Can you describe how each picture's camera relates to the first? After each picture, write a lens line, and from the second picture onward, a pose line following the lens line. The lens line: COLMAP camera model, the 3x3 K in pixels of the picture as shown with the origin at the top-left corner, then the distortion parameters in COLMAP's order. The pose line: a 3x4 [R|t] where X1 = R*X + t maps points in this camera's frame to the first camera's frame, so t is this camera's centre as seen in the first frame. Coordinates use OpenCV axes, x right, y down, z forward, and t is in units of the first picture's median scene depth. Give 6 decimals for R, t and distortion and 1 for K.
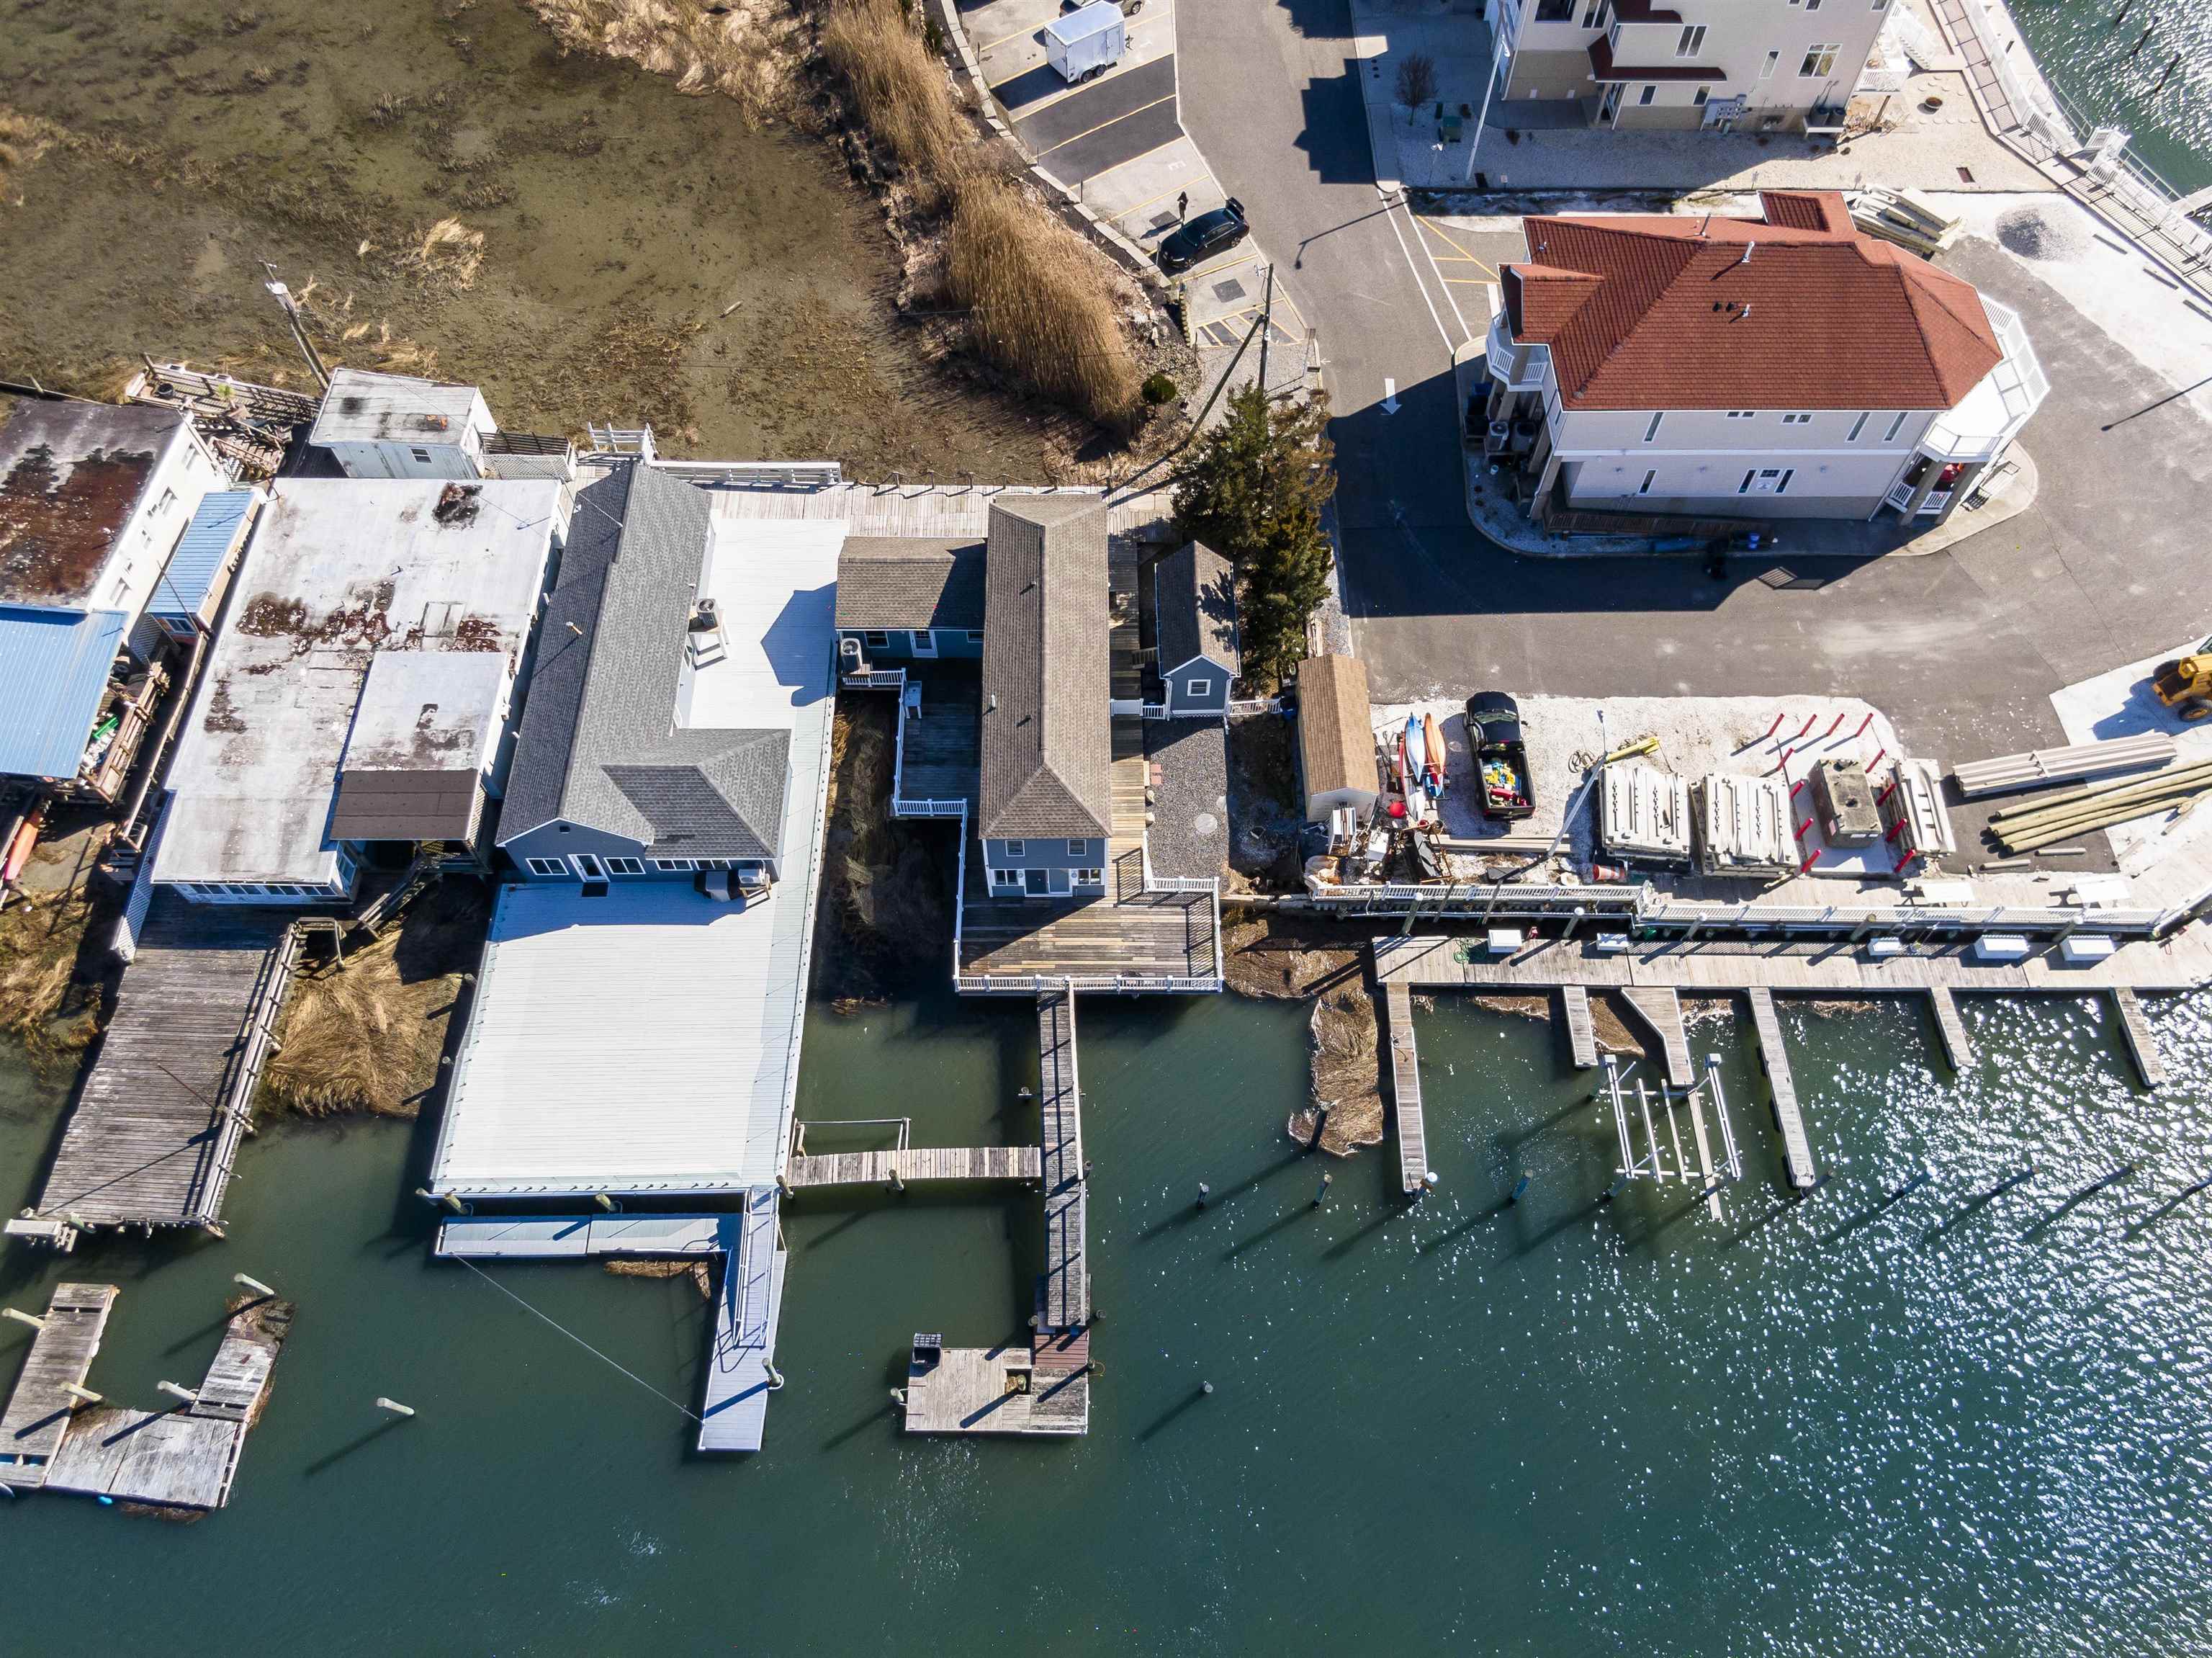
lens RADIAL K [[1557.4, 0, 1107.3], [0, 1557.4, 839.0], [0, 0, 1]] dist [0.025861, -0.046444]
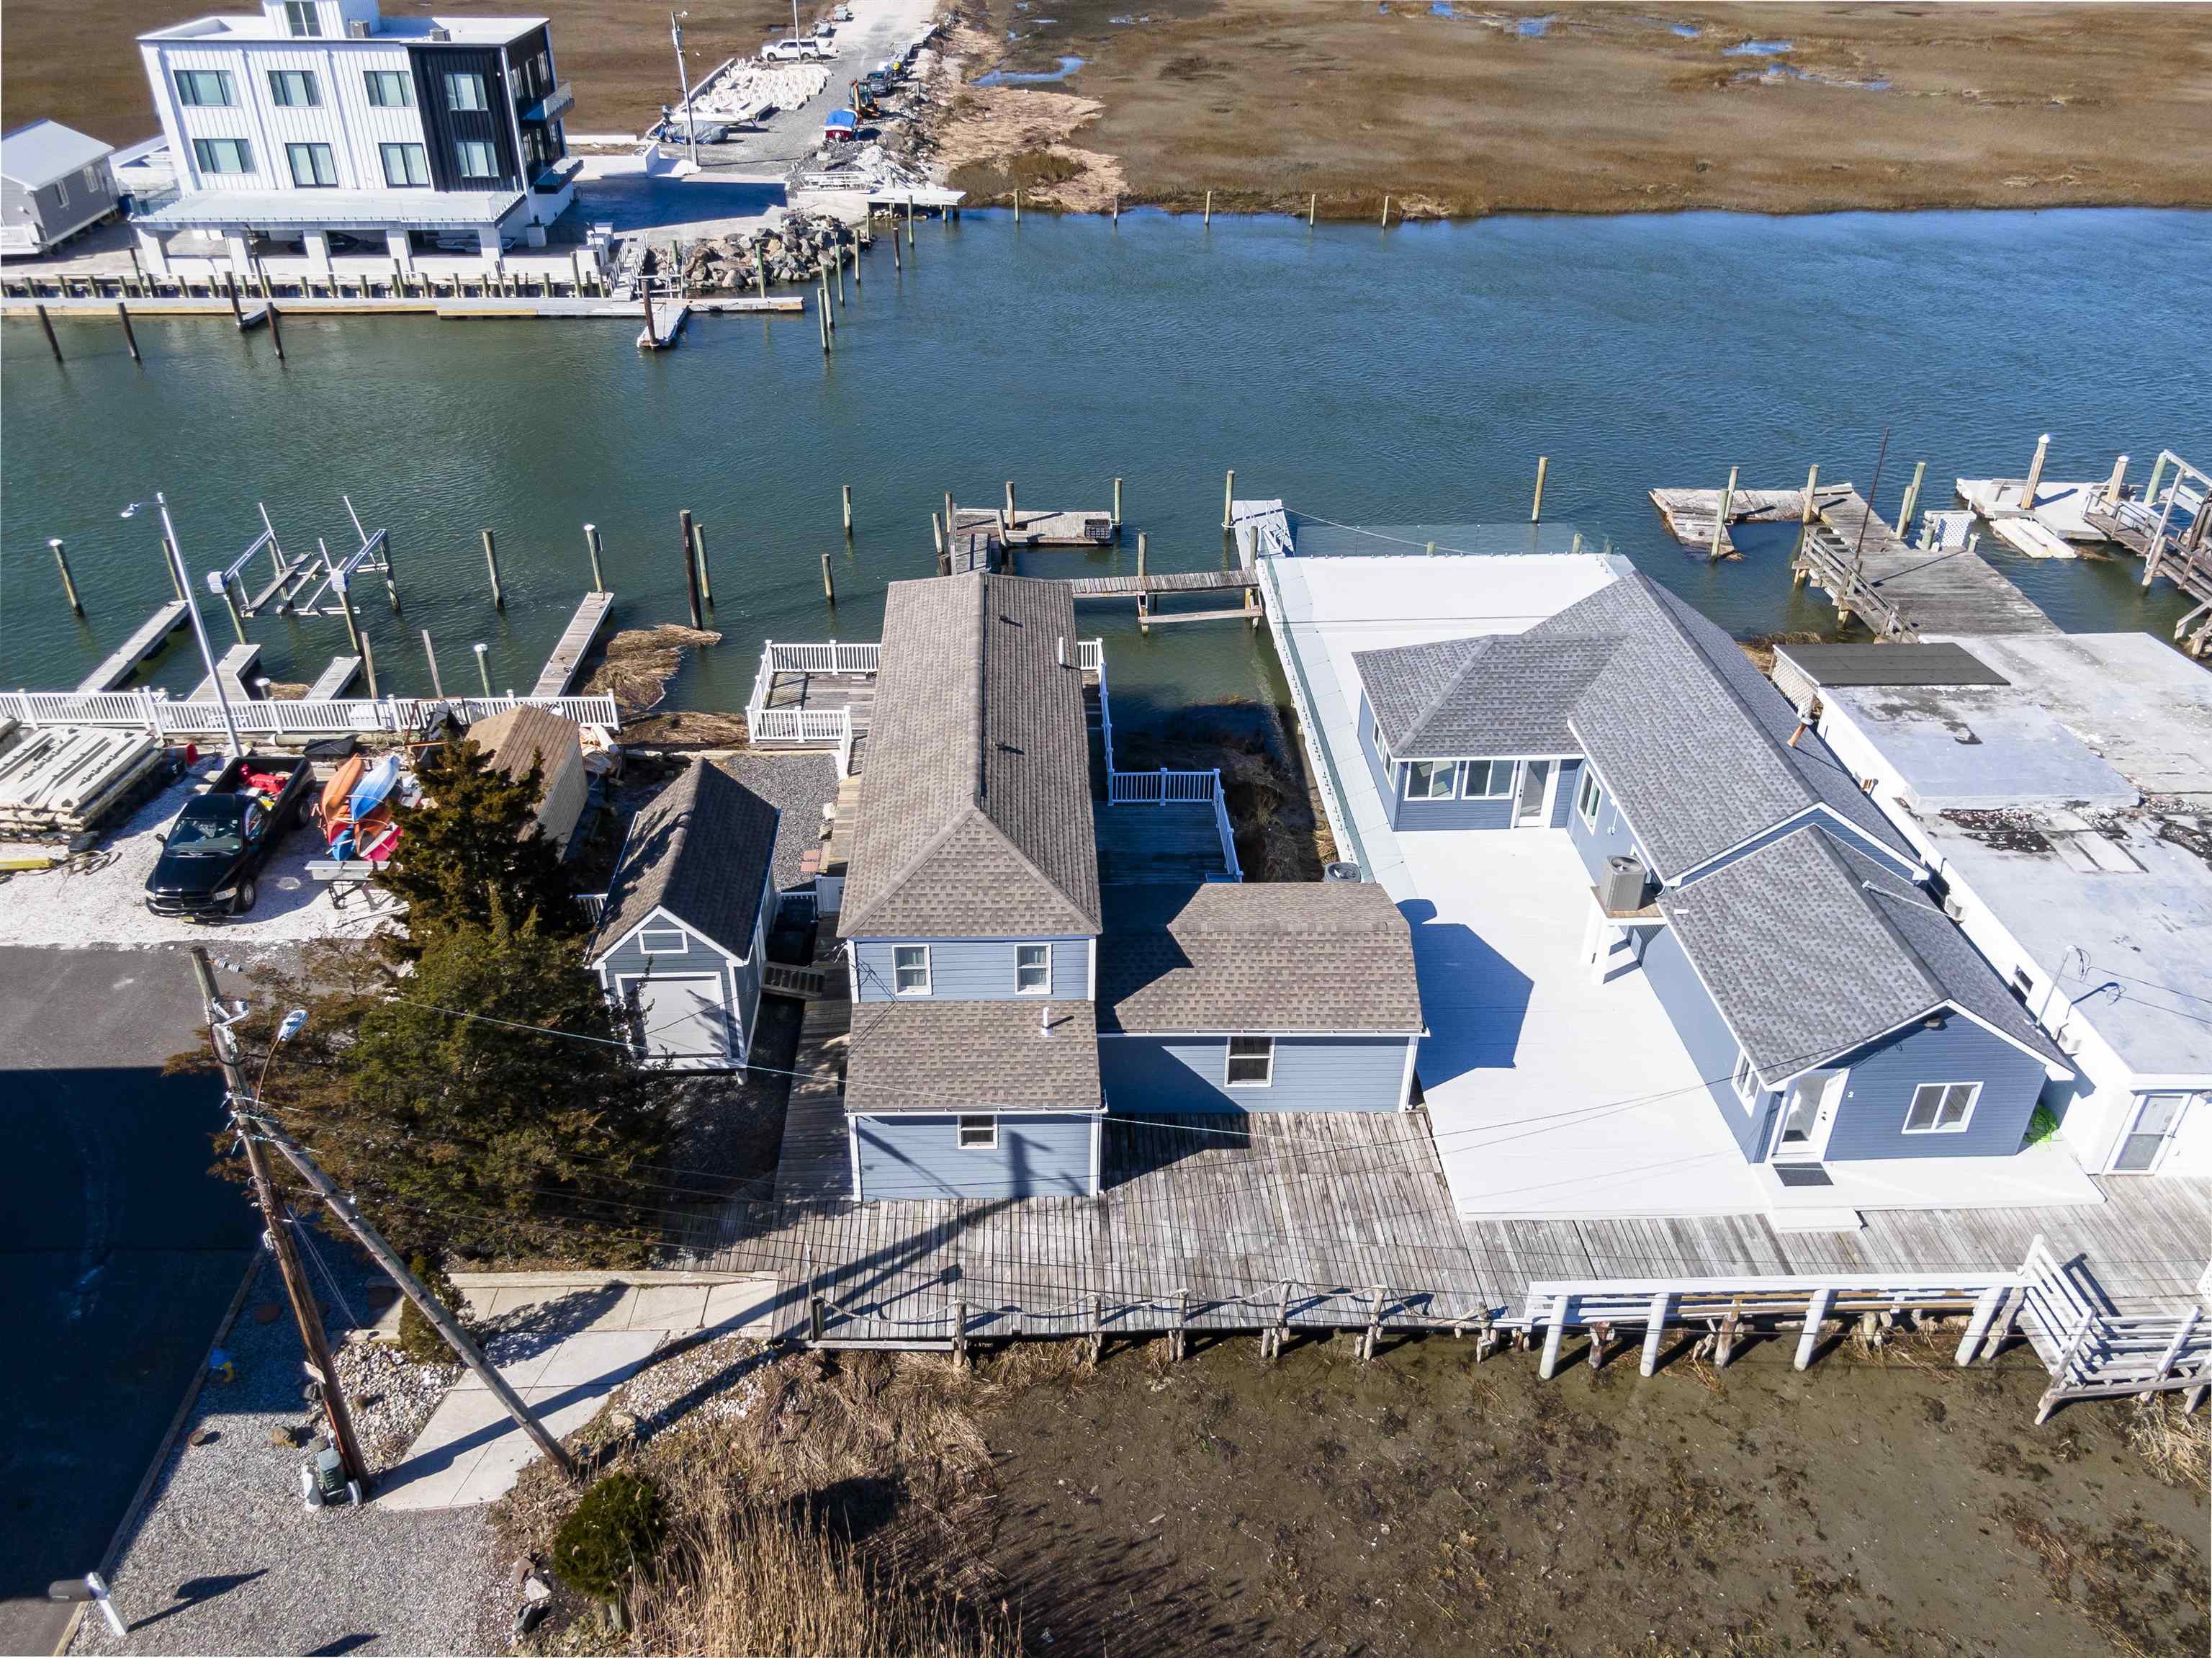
lens RADIAL K [[1650.9, 0, 1099.2], [0, 1650.9, 831.9], [0, 0, 1]] dist [0.002205, -0.005283]
pose [[-0.999226, 0.003942, -0.039142, -0.060663], [-0.039238, -0.028387, 0.998827, -0.734754], [0.002826, 0.999589, 0.028519, 1.022543]]
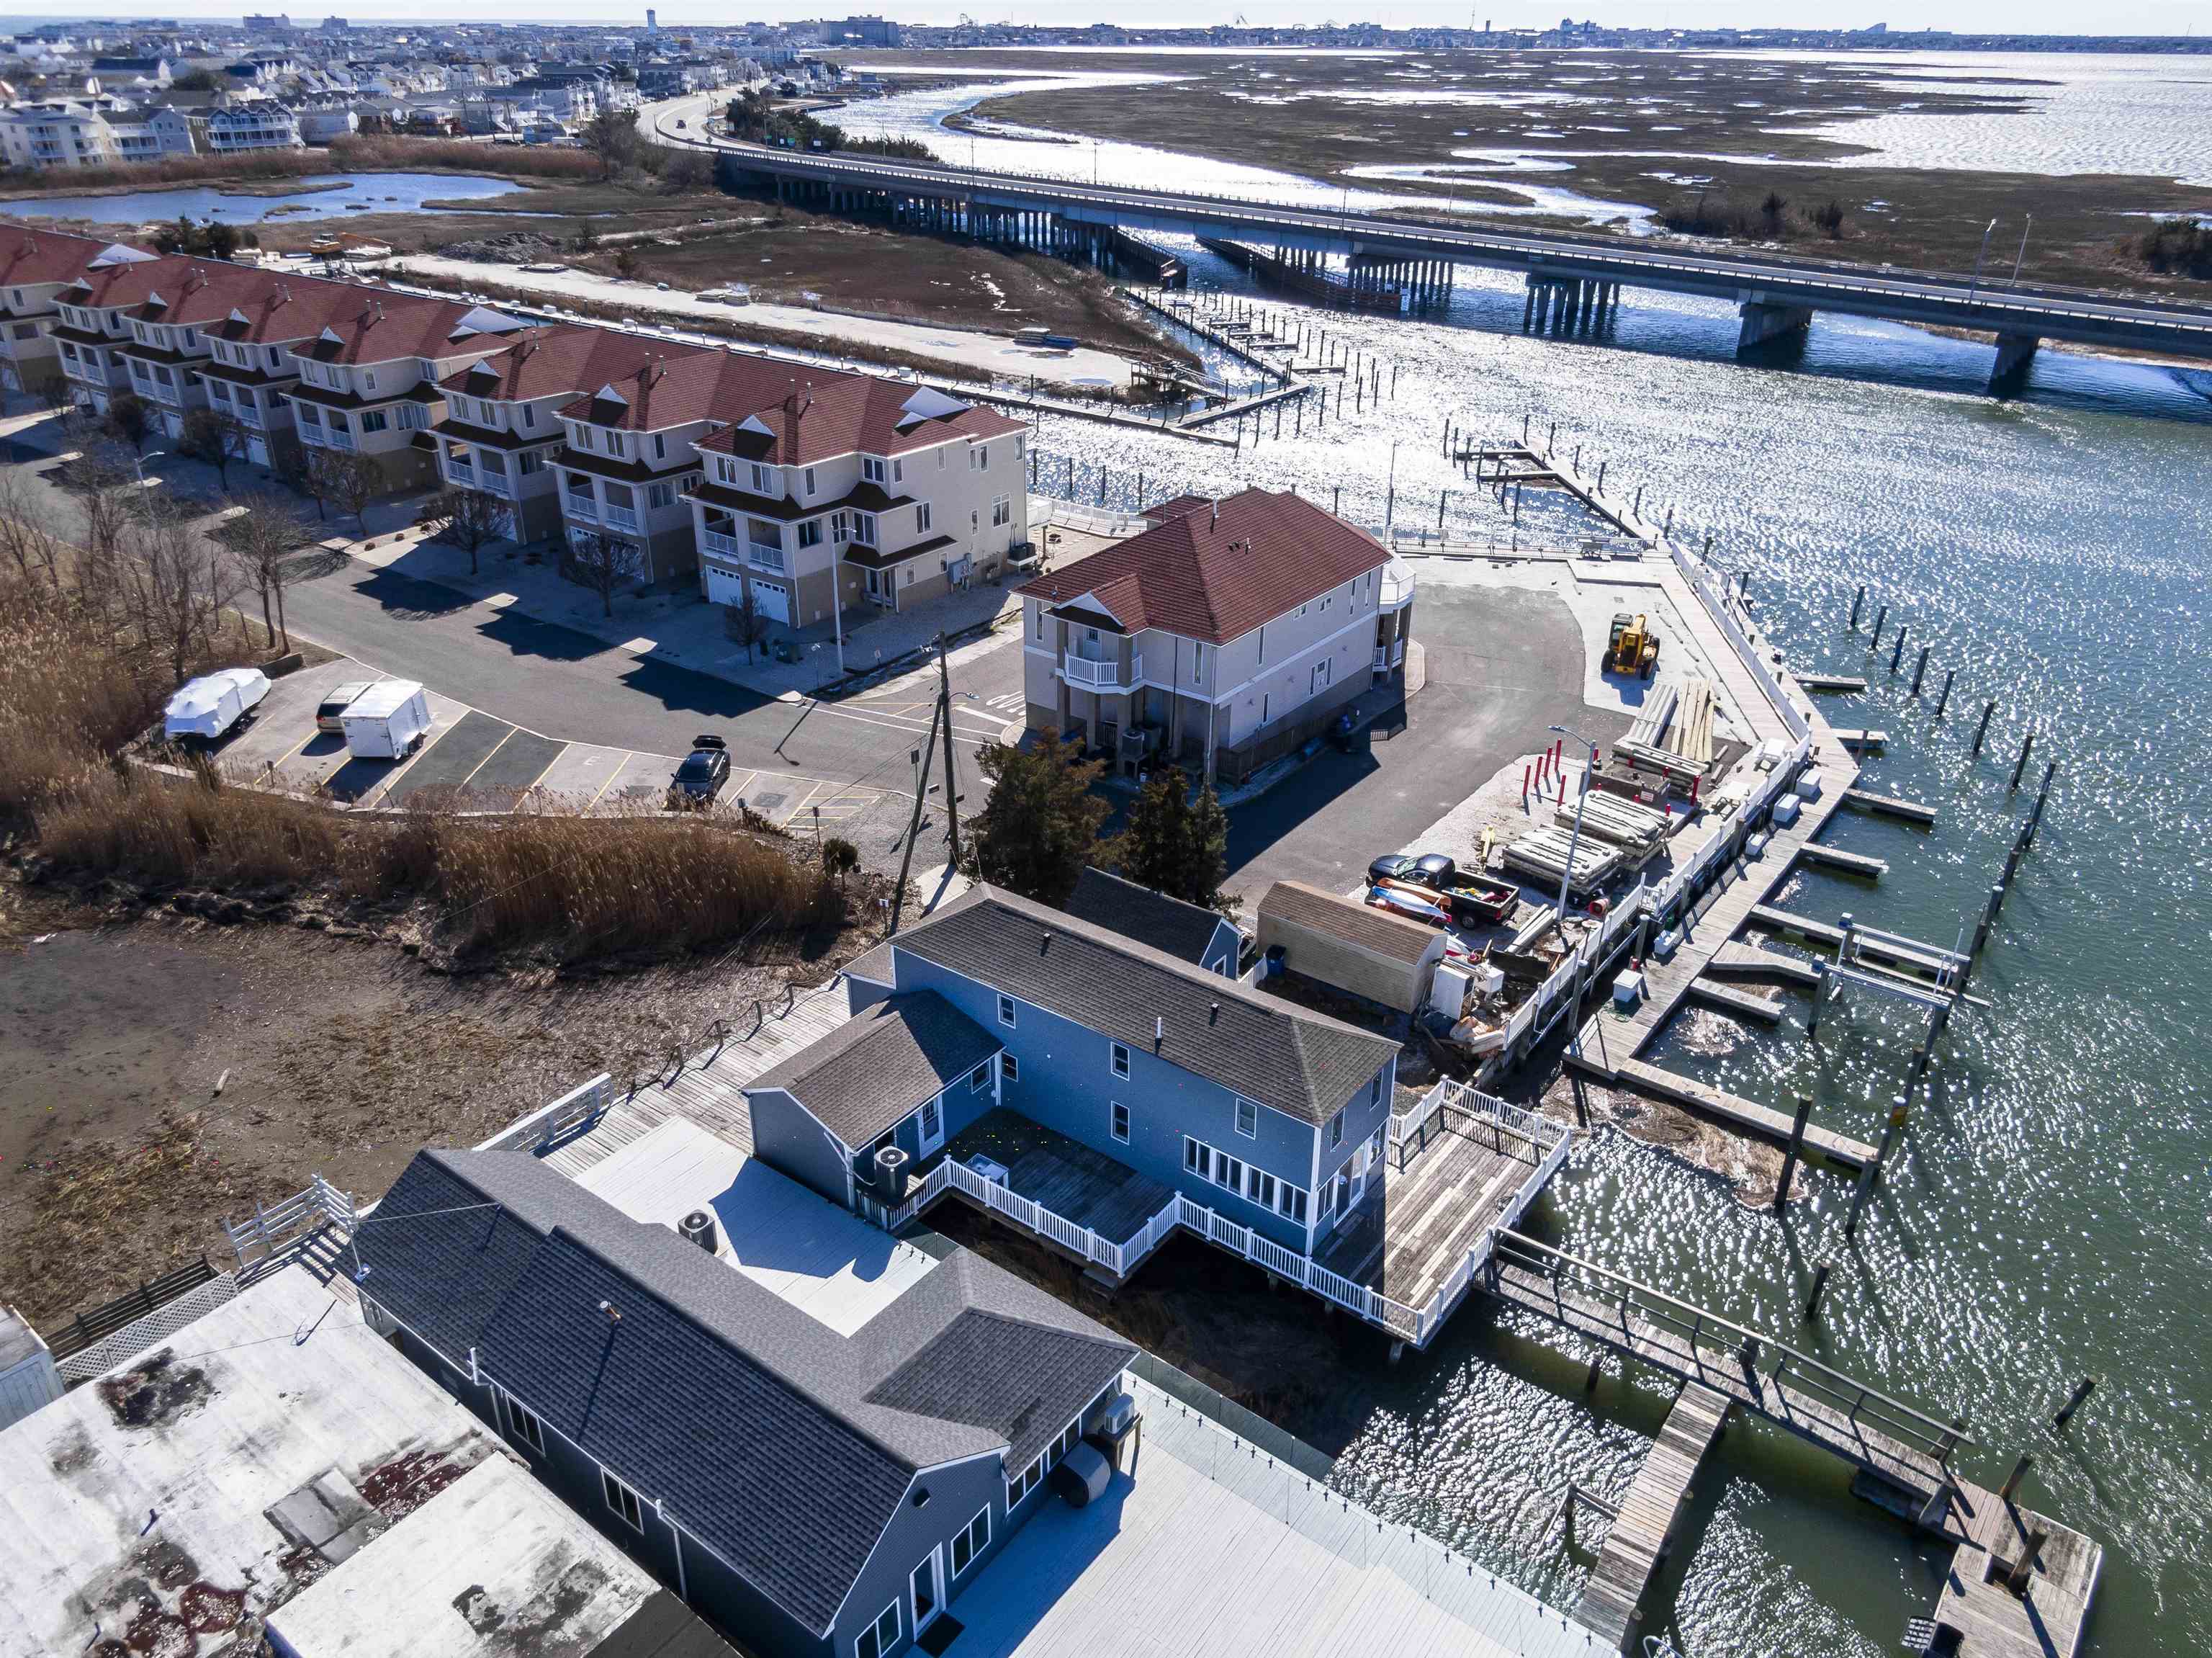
lens RADIAL K [[1573.7, 0, 1106.0], [0, 1573.7, 829.0], [0, 0, 1]] dist [0.002455, -0.006754]
pose [[0.606829, -0.365444, 0.705840, -0.581036], [0.683615, 0.693013, -0.228918, 0.001852], [-0.405500, 0.621437, 0.670363, 0.418385]]
